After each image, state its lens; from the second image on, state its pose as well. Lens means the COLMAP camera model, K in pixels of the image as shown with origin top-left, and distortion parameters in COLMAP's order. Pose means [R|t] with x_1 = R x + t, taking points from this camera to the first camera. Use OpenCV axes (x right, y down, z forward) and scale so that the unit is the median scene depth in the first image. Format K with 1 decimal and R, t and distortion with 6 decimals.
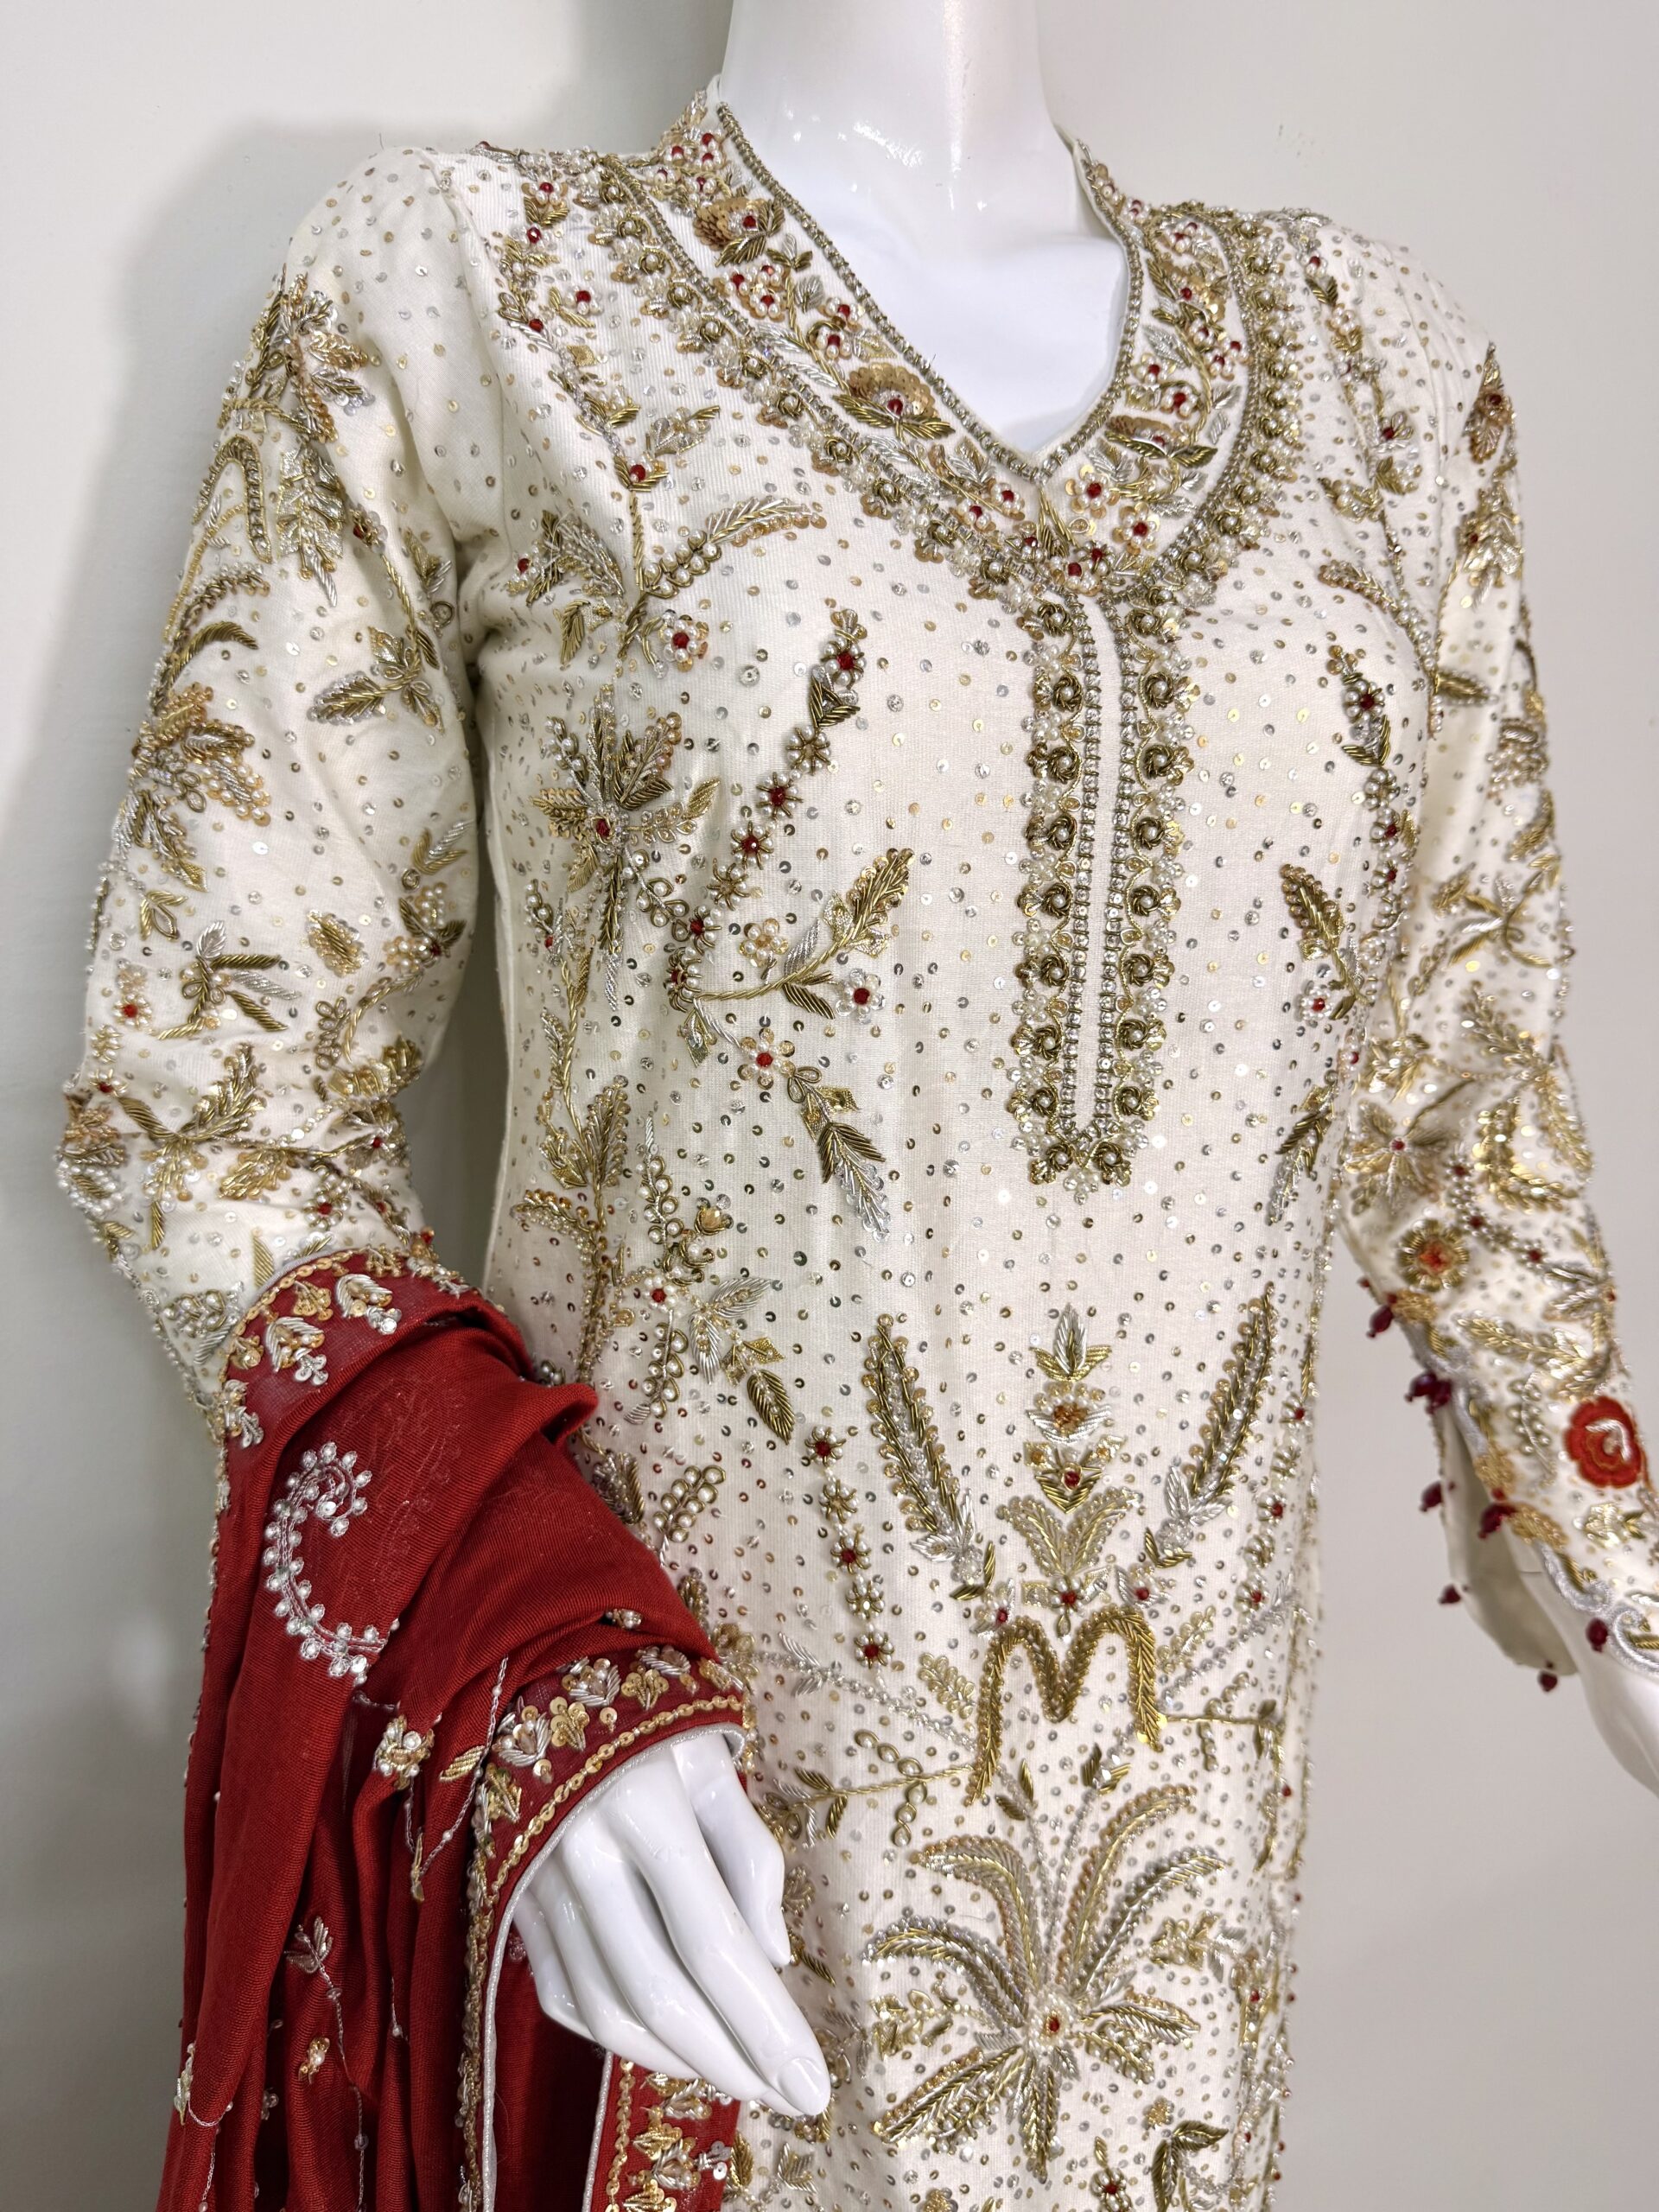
lens RADIAL K [[1552.1, 0, 833.5], [0, 1552.1, 1111.2], [0, 0, 1]] dist [0.155581, -0.309290]
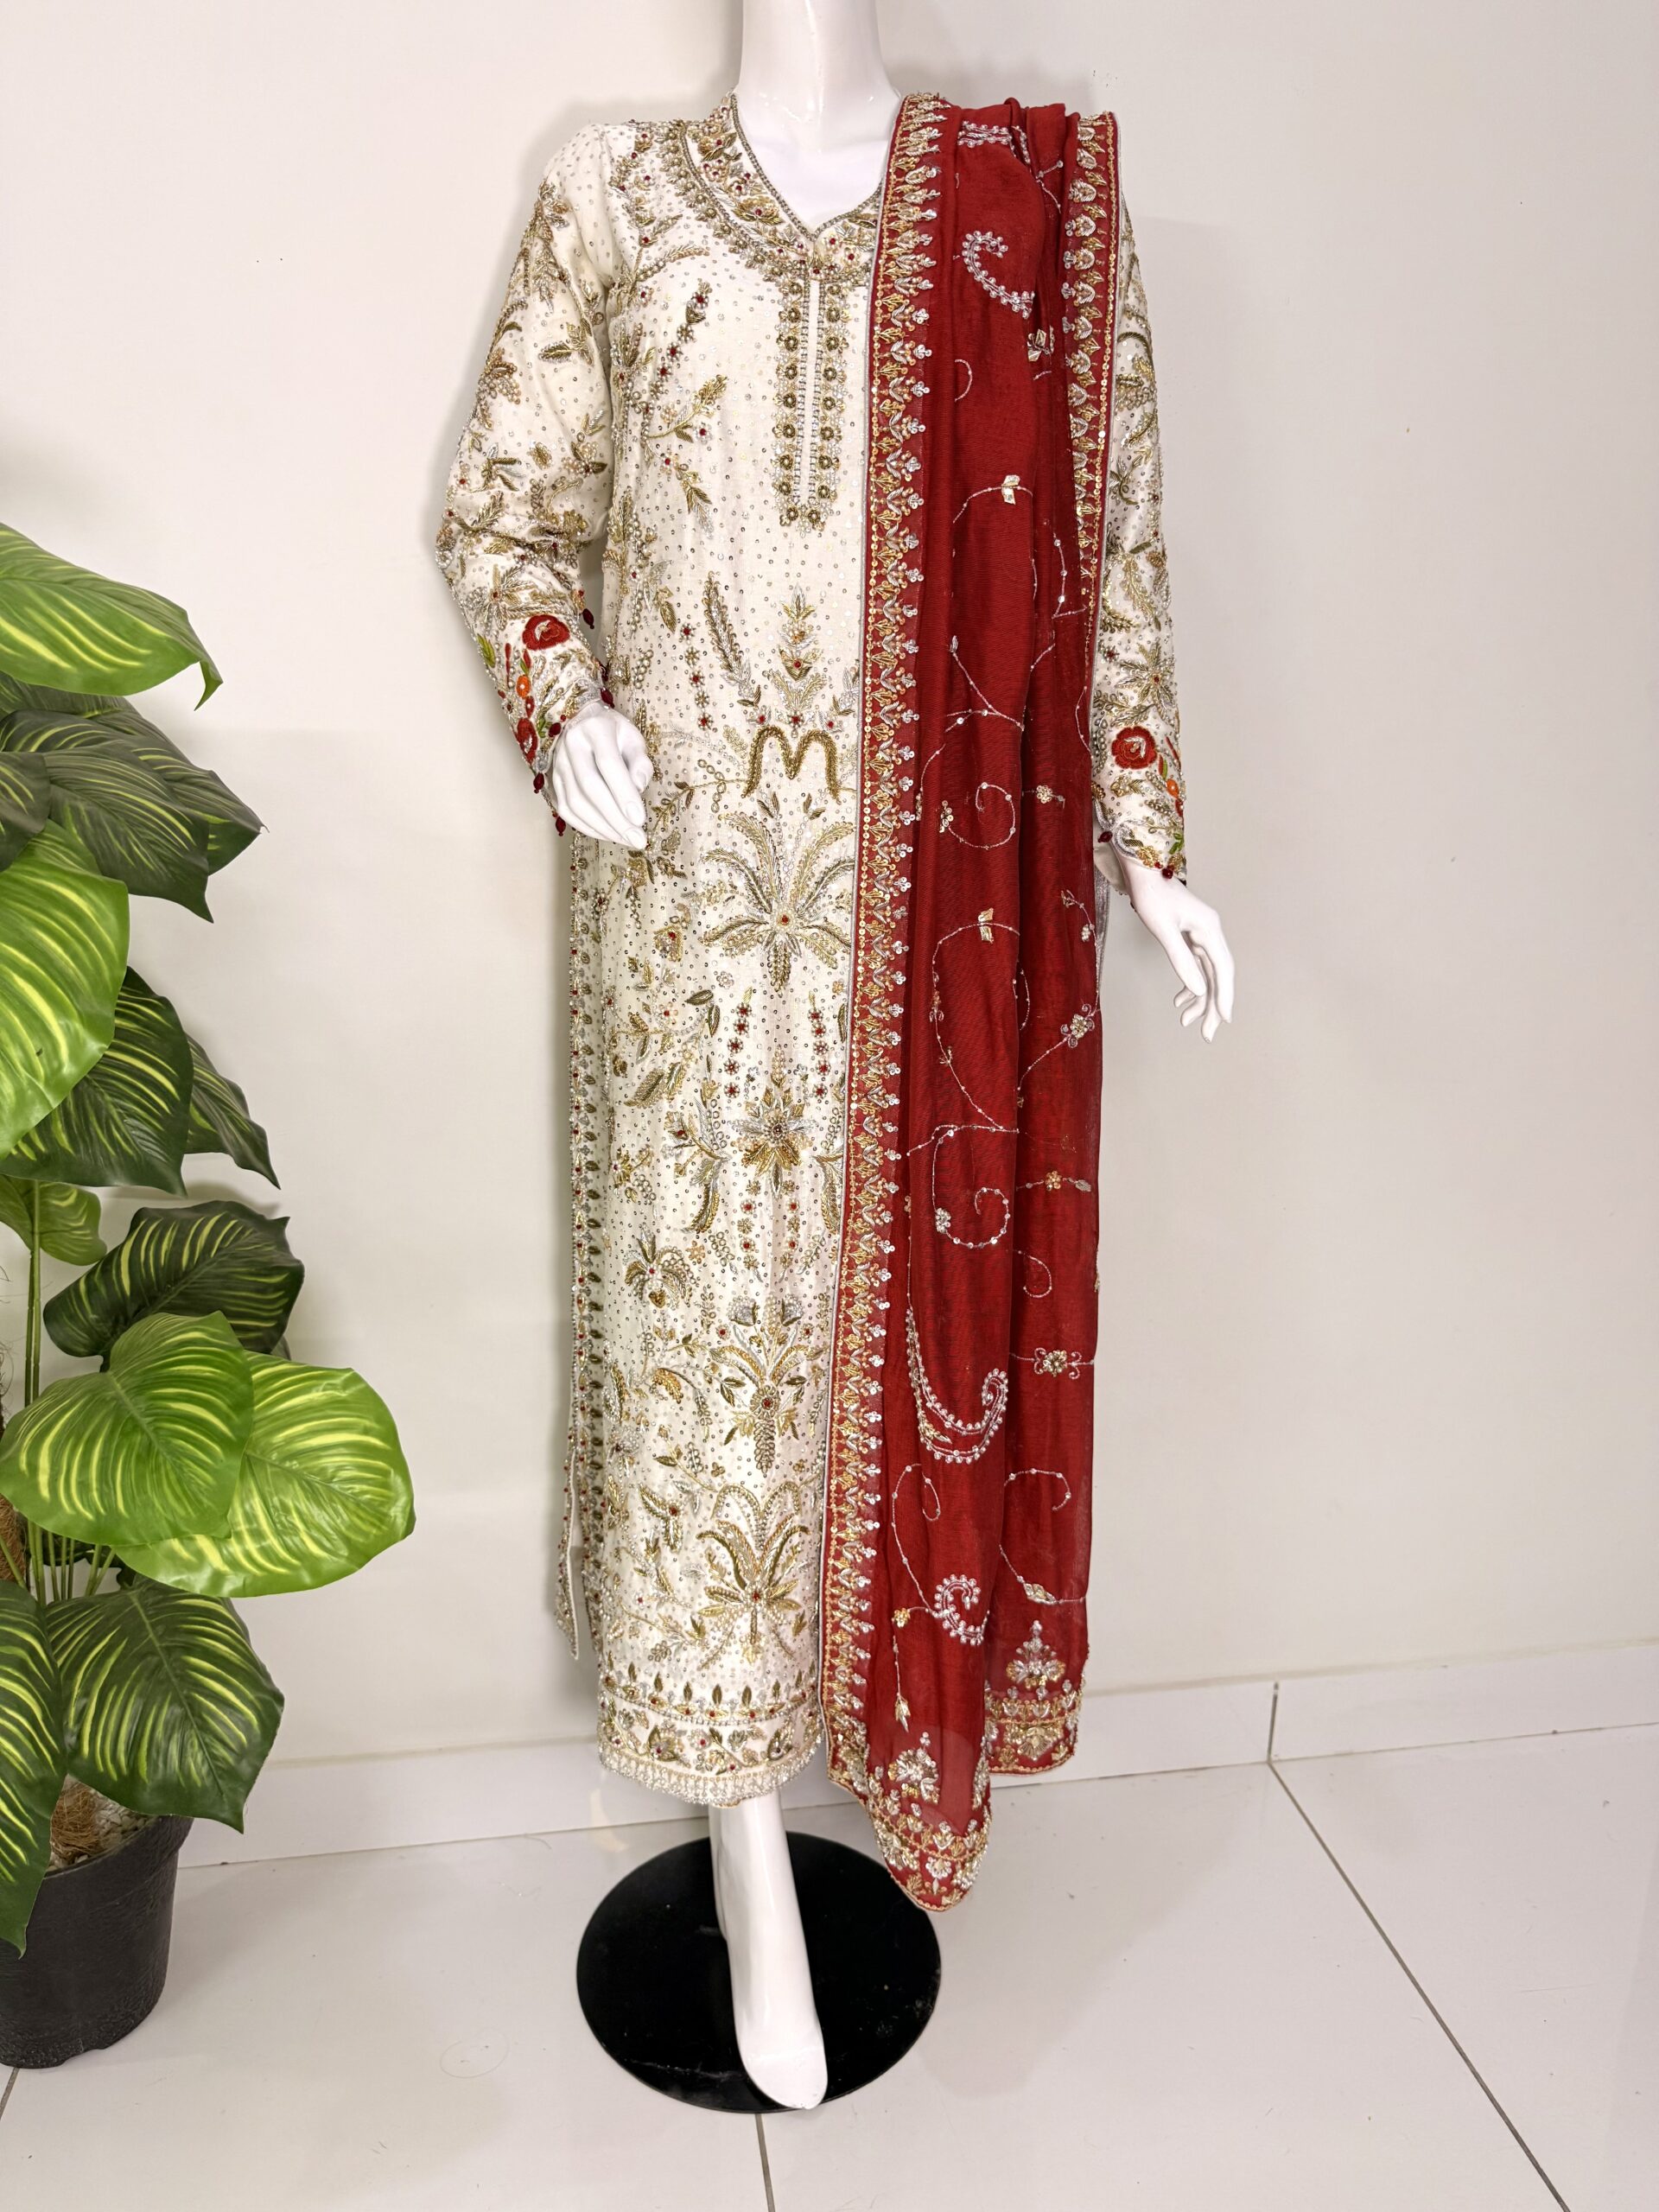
lens RADIAL K [[1514.0, 0, 825.3], [0, 1514.0, 1106.7], [0, 0, 1]] dist [0.049734, -0.096381]
pose [[0.956362, 0.094084, -0.276622, 0.884178], [-0.089252, 0.995556, 0.030036, 0.821046], [0.278218, -0.004036, 0.960509, -1.194891]]
